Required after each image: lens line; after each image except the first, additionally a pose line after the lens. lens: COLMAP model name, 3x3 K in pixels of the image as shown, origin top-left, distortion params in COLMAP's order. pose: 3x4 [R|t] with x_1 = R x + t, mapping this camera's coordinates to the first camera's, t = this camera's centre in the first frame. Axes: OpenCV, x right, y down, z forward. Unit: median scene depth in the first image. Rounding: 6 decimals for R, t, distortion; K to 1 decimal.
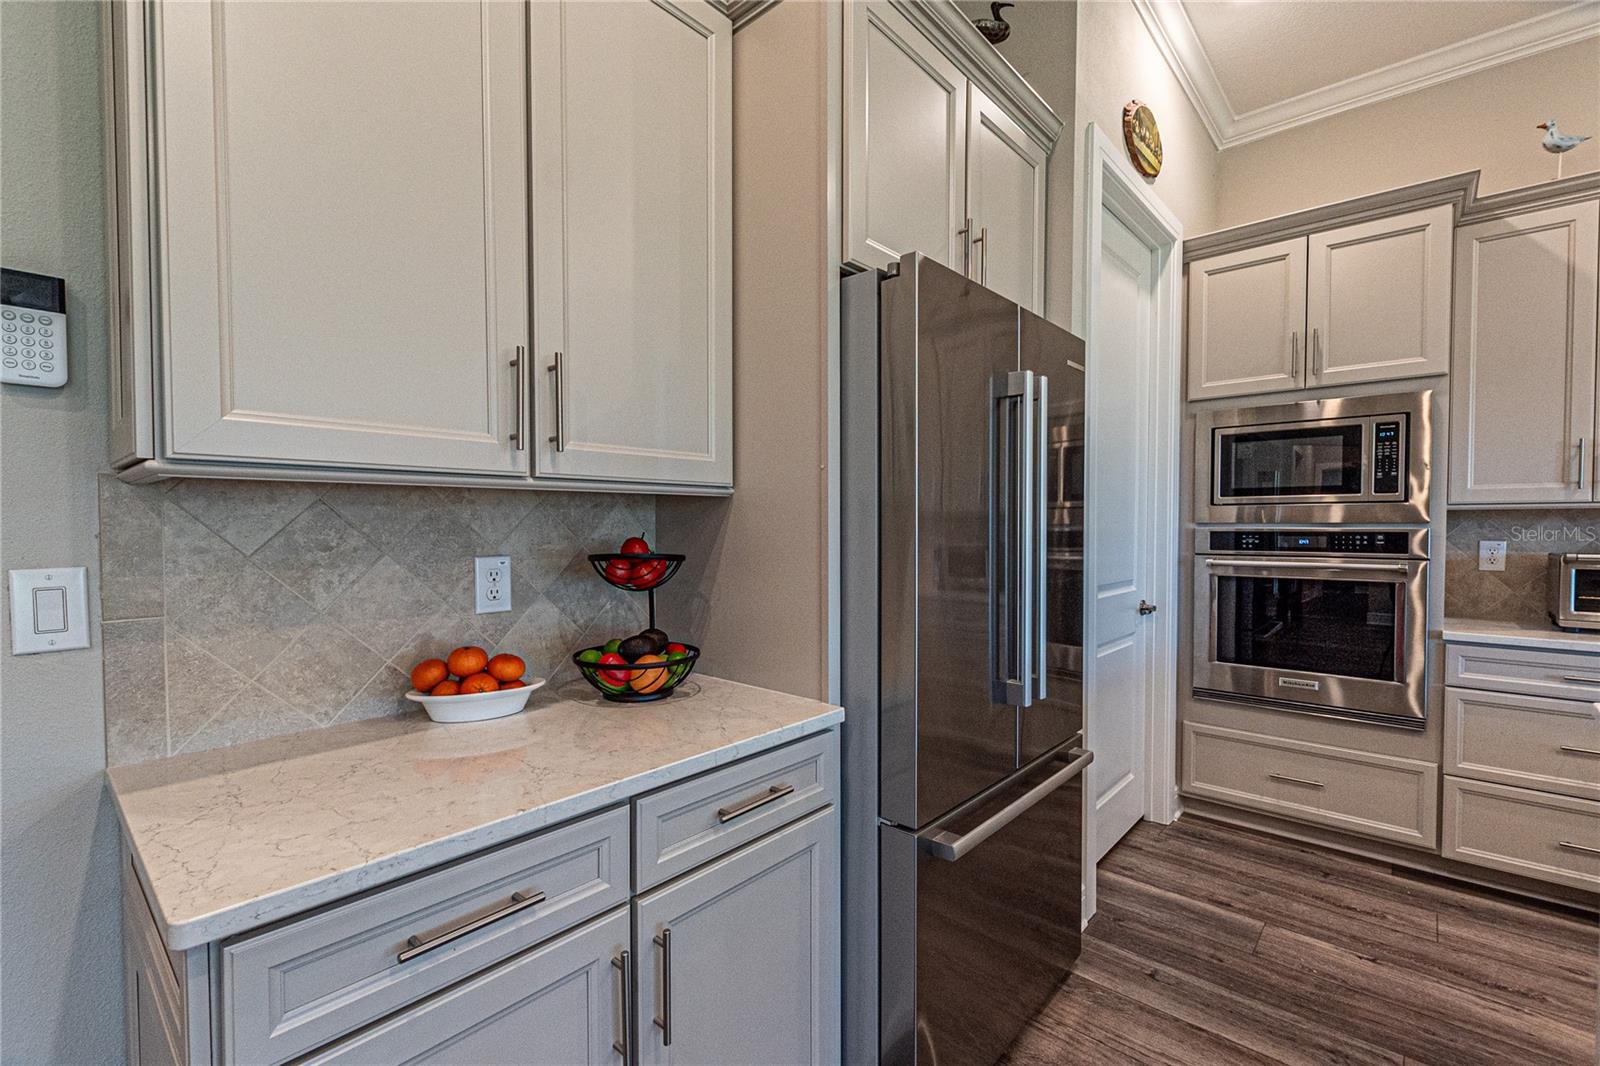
lens RADIAL K [[702.2, 0, 800.5], [0, 702.2, 541.2], [0, 0, 1]] dist [0.010501, -0.005025]
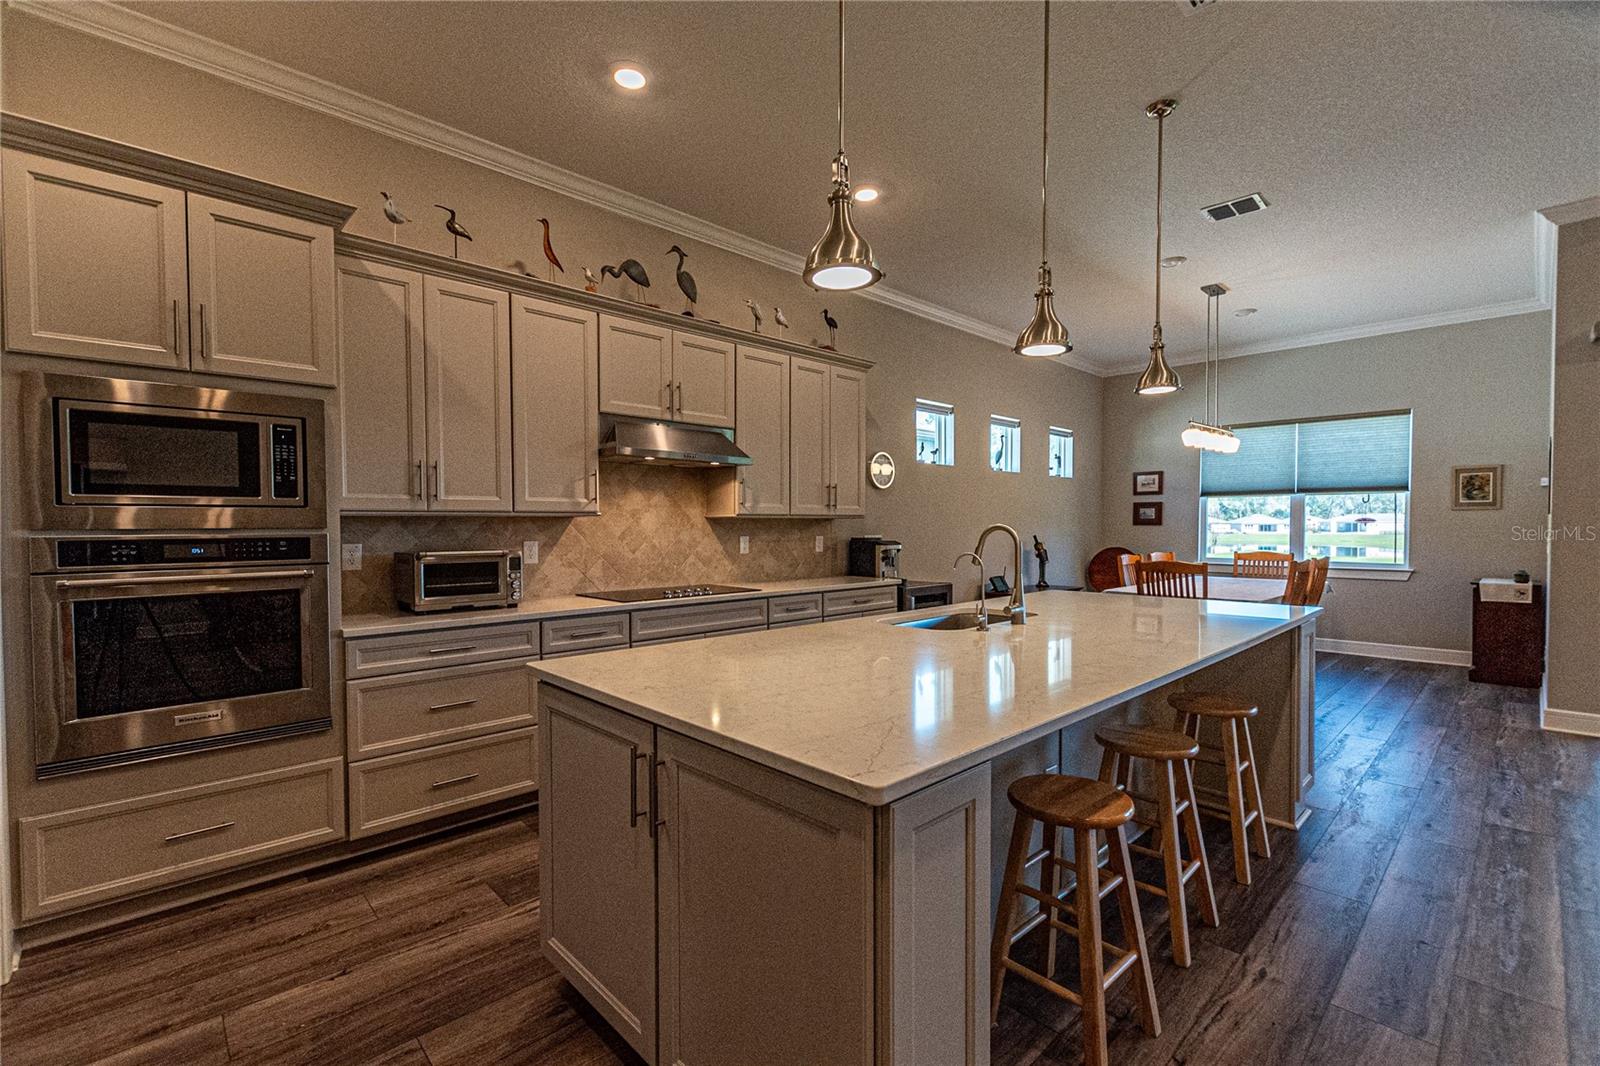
lens RADIAL K [[693.0, 0, 801.1], [0, 693.0, 541.1], [0, 0, 1]] dist [0.007472, -0.004257]
pose [[0.081610, -0.022622, 0.996408, -0.073325], [0.030790, 0.999322, 0.020166, -0.005865], [-0.996189, 0.029033, 0.082252, 0.225563]]
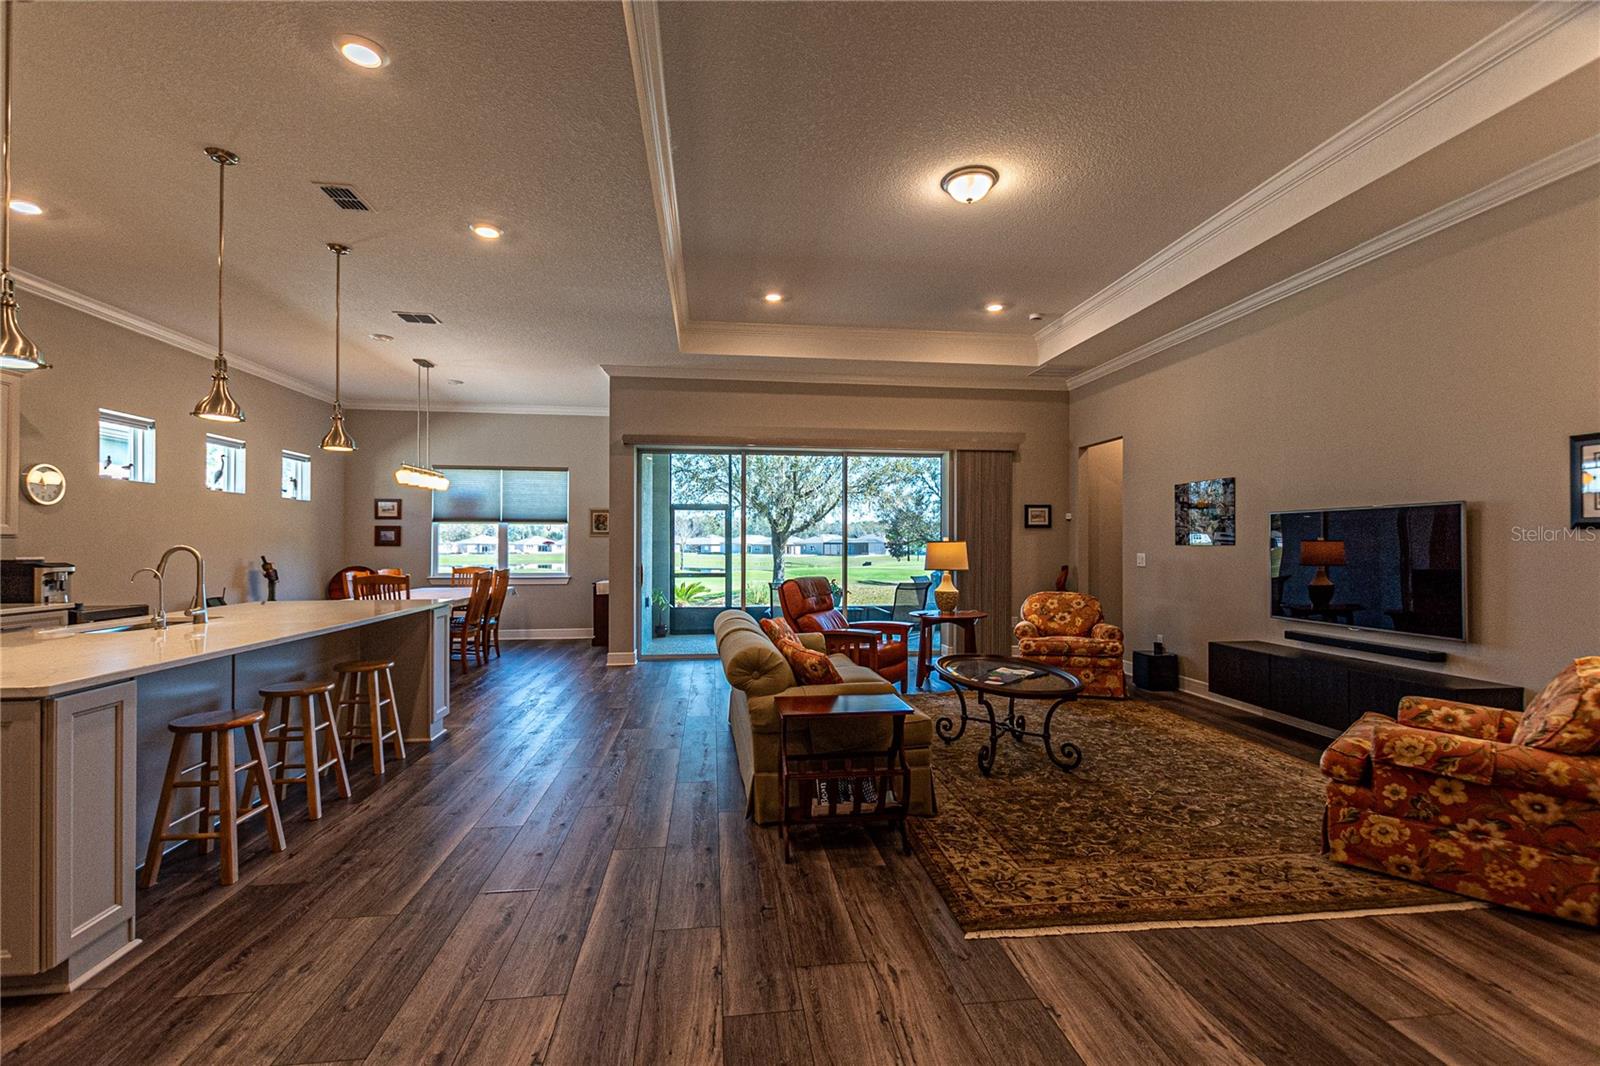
lens RADIAL K [[702.2, 0, 800.5], [0, 702.2, 541.2], [0, 0, 1]] dist [0.010501, -0.005025]
pose [[-0.754756, 0.003080, 0.655999, -0.815995], [0.017601, 0.999724, 0.015556, -0.010213], [-0.655770, 0.023287, -0.754602, 0.255391]]
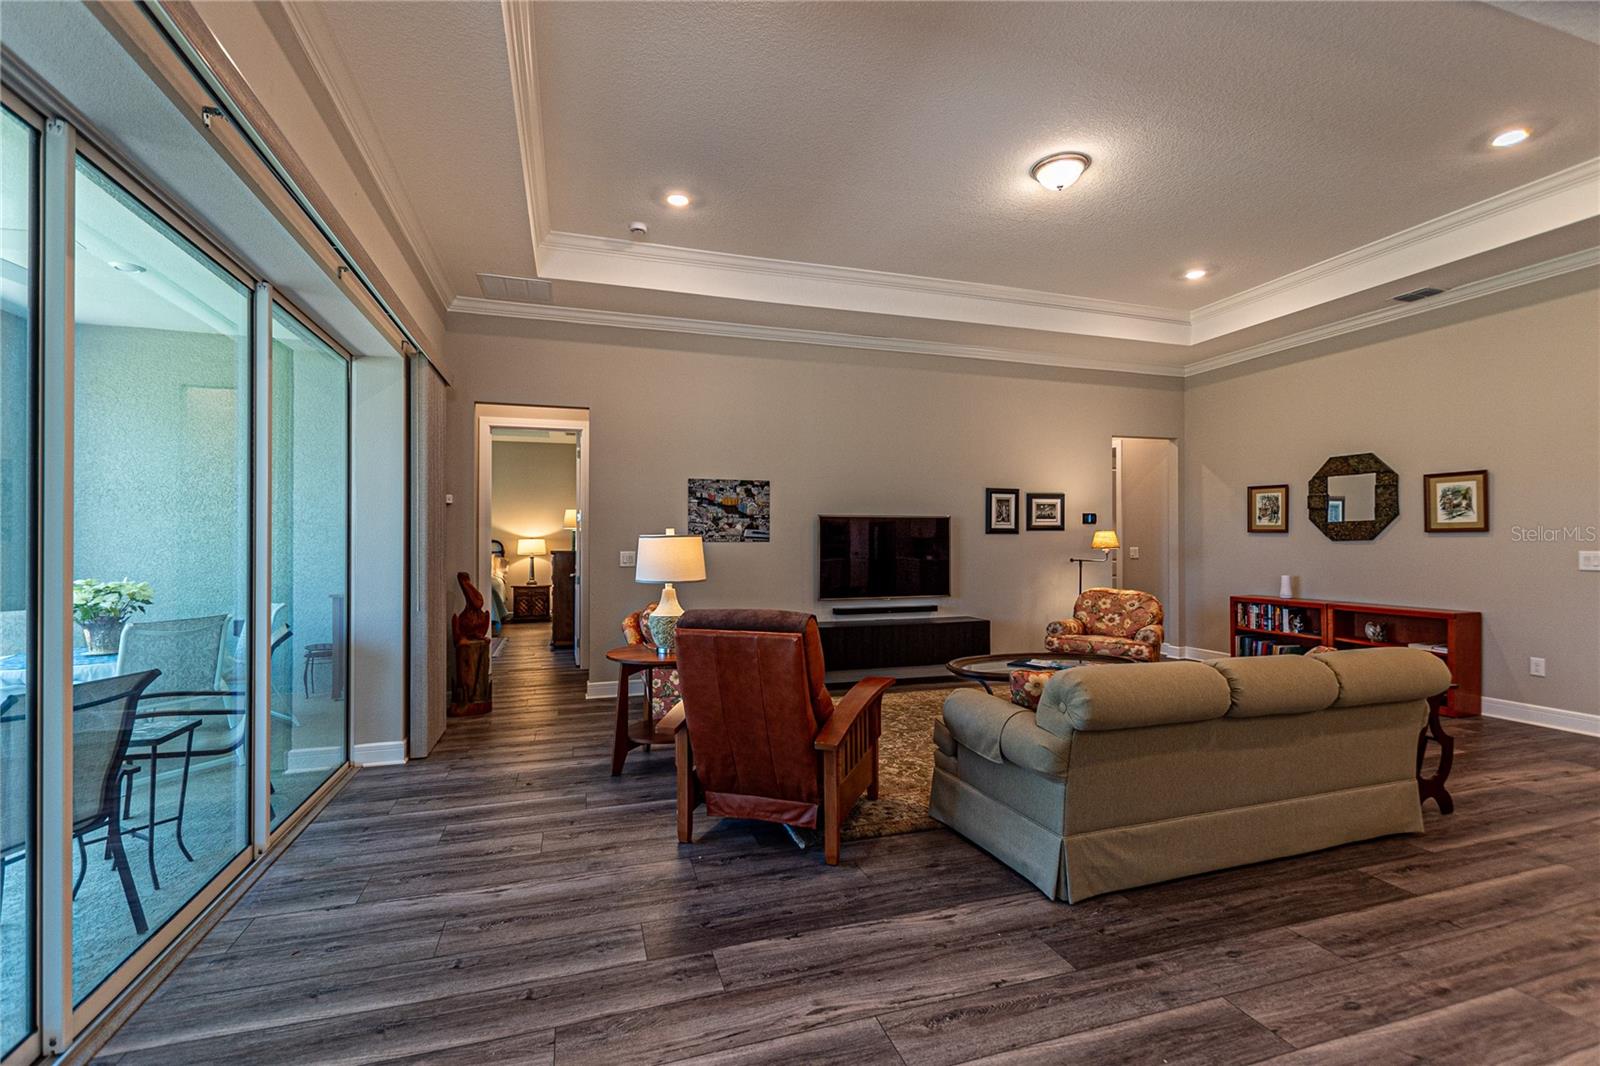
lens RADIAL K [[707.4, 0, 799.9], [0, 707.4, 540.8], [0, 0, 1]] dist [0.014398, -0.007790]
pose [[-0.506594, -0.001757, -0.862183, 1.776382], [-0.022800, 0.999676, 0.011359, 0.028522], [0.861884, 0.025412, -0.506469, -0.991209]]
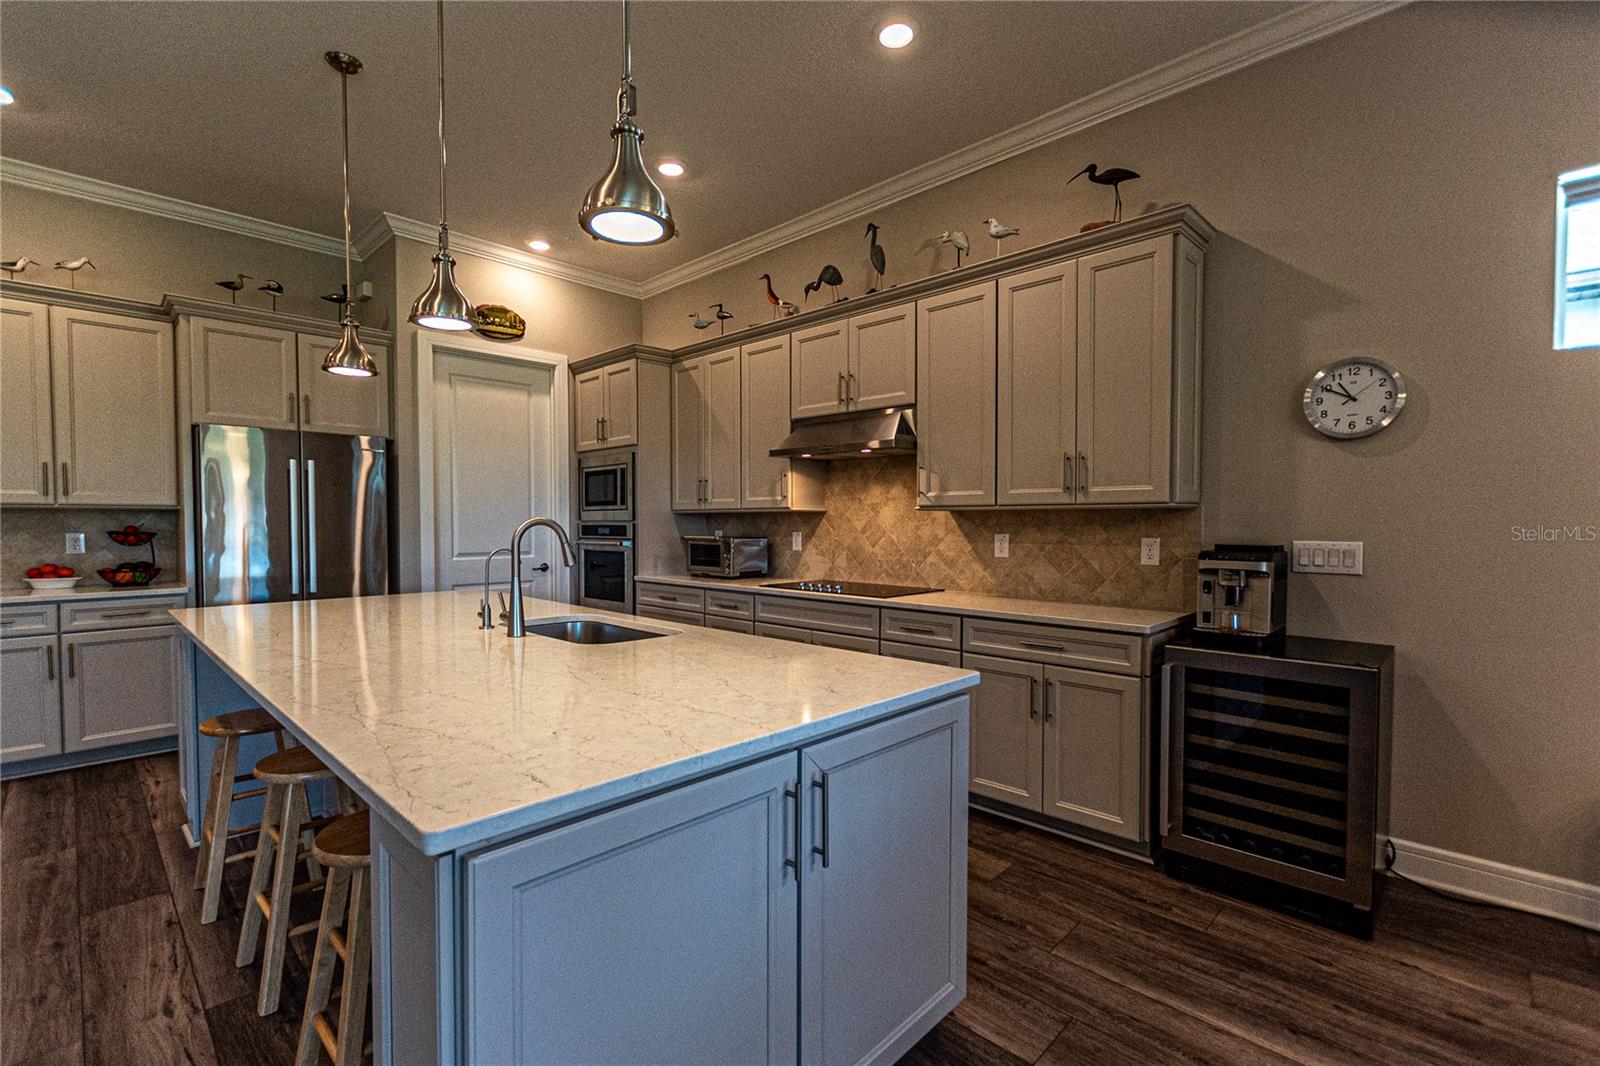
lens RADIAL K [[709.3, 0, 802.2], [0, 709.3, 541.1], [0, 0, 1]] dist [0.006051, -0.003630]
pose [[0.999266, 0.001744, -0.038270, 1.462883], [-0.001711, 0.999998, 0.000895, 0.028631], [0.038271, -0.000828, 0.999267, -0.953519]]
